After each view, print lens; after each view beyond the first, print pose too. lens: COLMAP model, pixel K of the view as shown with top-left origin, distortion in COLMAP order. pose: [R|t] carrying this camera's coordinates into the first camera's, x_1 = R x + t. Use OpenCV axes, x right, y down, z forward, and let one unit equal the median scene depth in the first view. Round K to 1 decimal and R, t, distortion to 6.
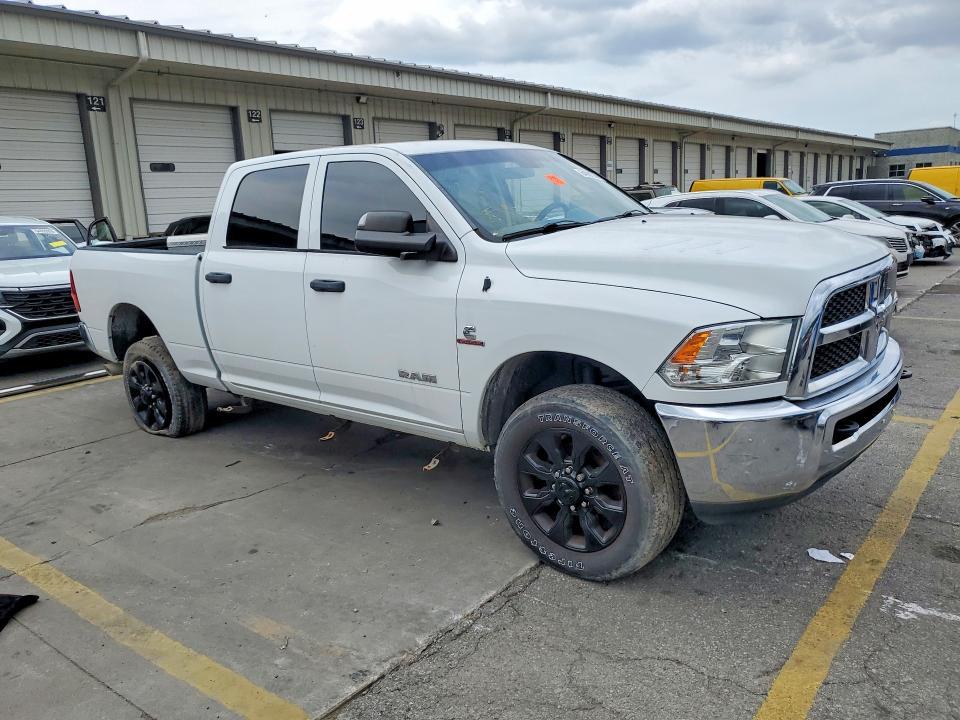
lens RADIAL K [[765.4, 0, 480.0], [0, 765.4, 360.0], [0, 0, 1]] dist [0.007070, 0.008320]
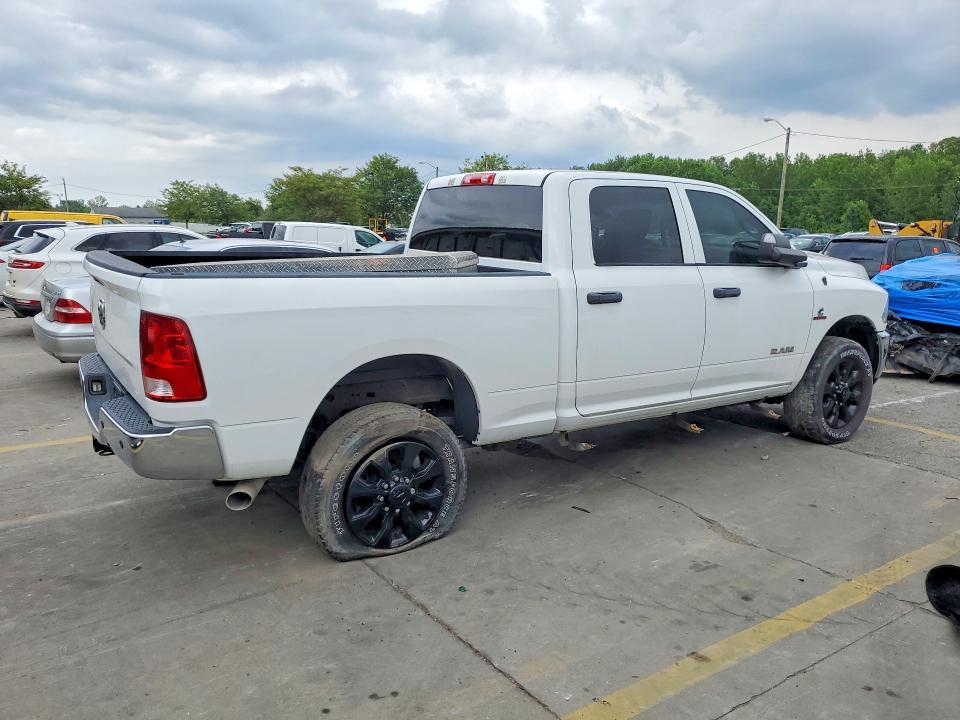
lens RADIAL K [[765.4, 0, 480.0], [0, 765.4, 360.0], [0, 0, 1]] dist [0.007070, 0.008320]
pose [[0.265938, -0.122975, 0.956114, -1.407311], [0.166813, 0.982738, 0.080002, -0.148336], [-0.949447, 0.138217, 0.281861, 1.004890]]
